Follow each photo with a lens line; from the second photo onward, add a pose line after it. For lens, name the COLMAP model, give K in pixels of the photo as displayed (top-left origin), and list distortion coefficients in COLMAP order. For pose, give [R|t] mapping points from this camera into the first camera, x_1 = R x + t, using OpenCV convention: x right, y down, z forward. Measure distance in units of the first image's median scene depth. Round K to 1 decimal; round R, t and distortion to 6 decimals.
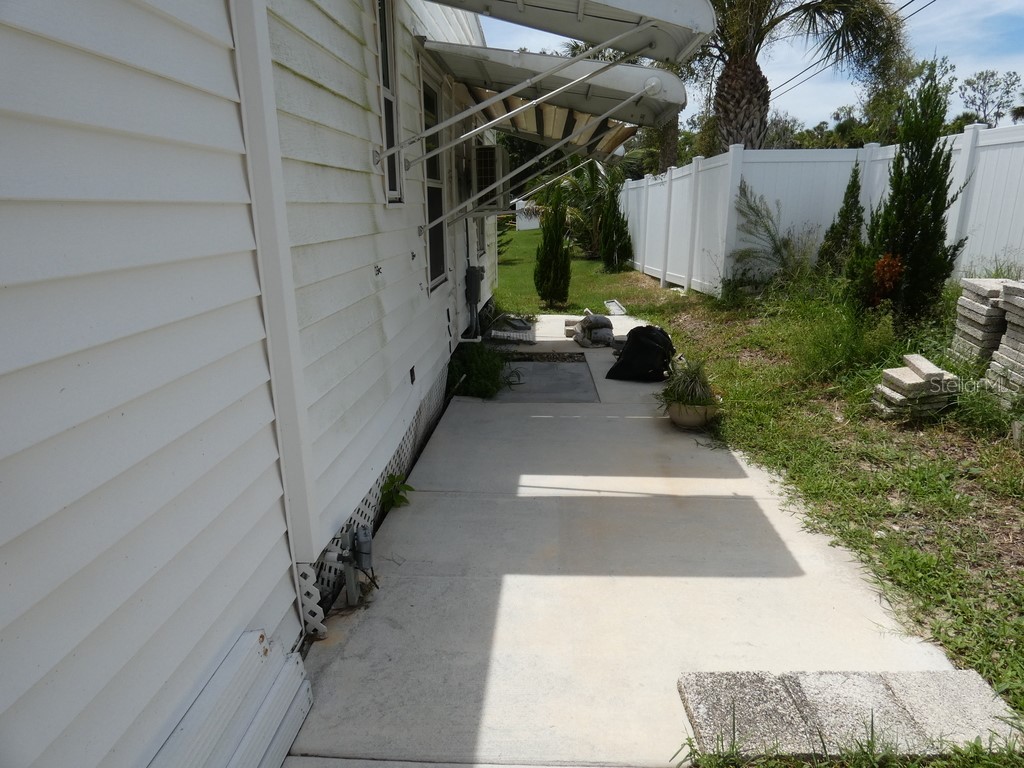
lens RADIAL K [[622.8, 0, 509.2], [0, 622.8, 375.4], [0, 0, 1]] dist [0.002994, -0.025086]
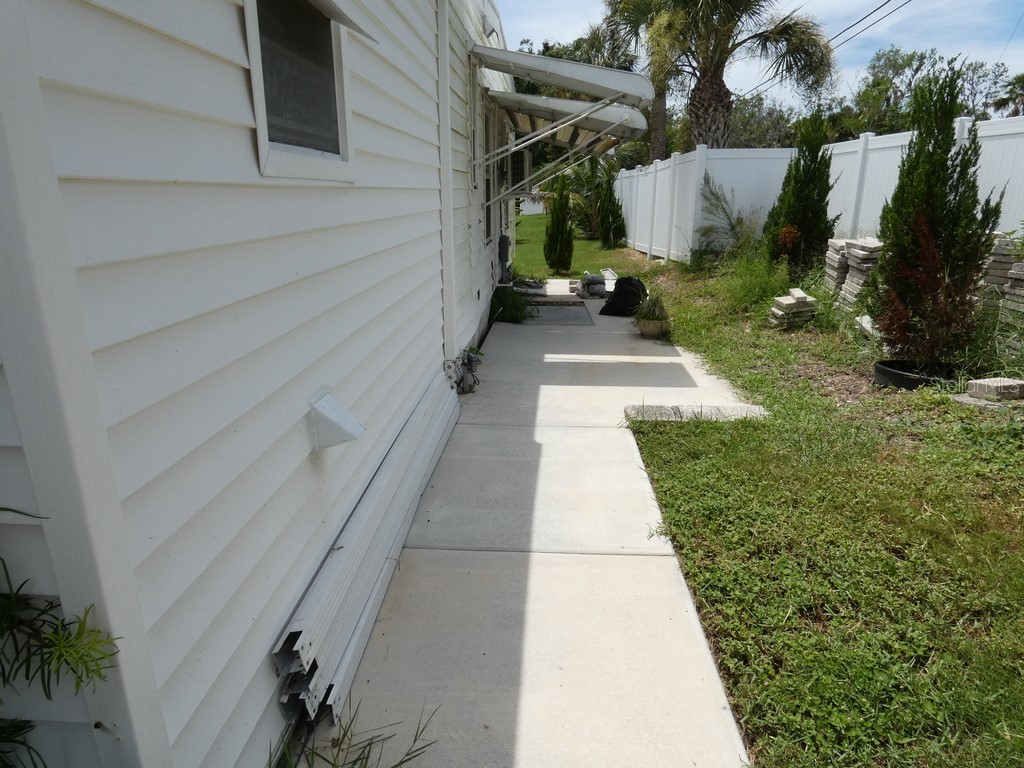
lens RADIAL K [[613.0, 0, 516.3], [0, 613.0, 376.5], [0, 0, 1]] dist [0.001096, -0.017722]
pose [[0.999955, 0.001980, 0.009233, -0.032768], [-0.002224, 0.999646, 0.026515, 0.079188], [-0.009177, -0.026535, 0.999606, -0.286398]]
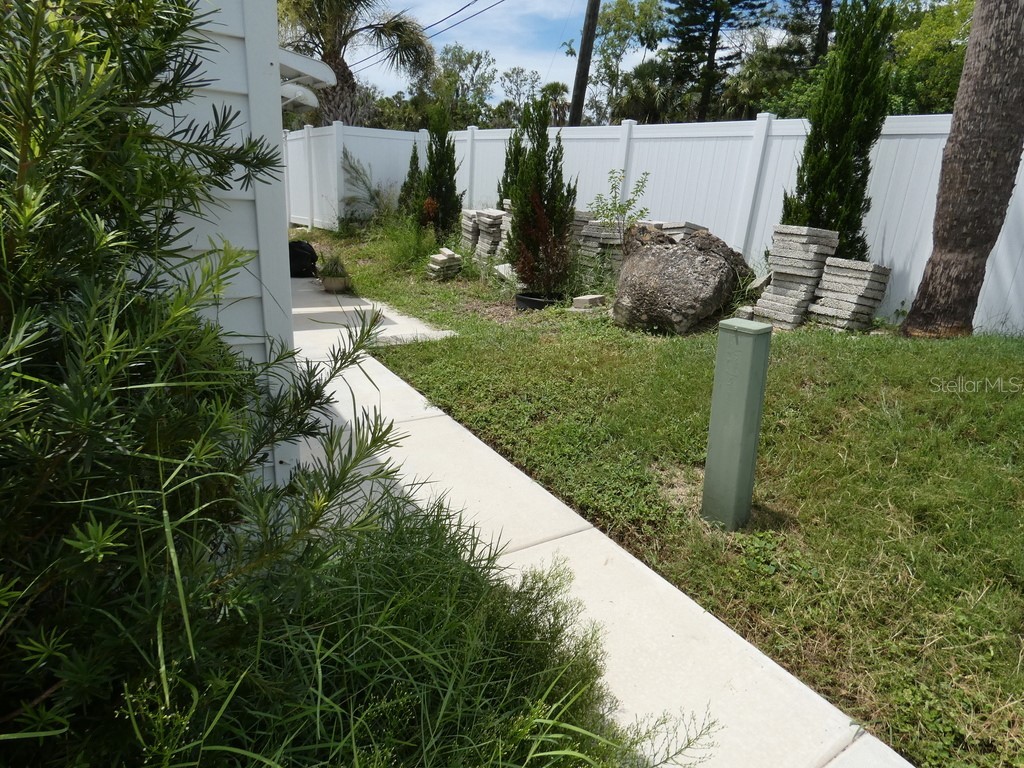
lens RADIAL K [[613.0, 0, 516.3], [0, 613.0, 376.5], [0, 0, 1]] dist [0.001096, -0.017722]
pose [[0.812165, -0.126311, 0.569591, -0.173020], [0.087413, 0.991607, 0.095257, 0.110182], [-0.576843, -0.027575, 0.816390, -0.394158]]
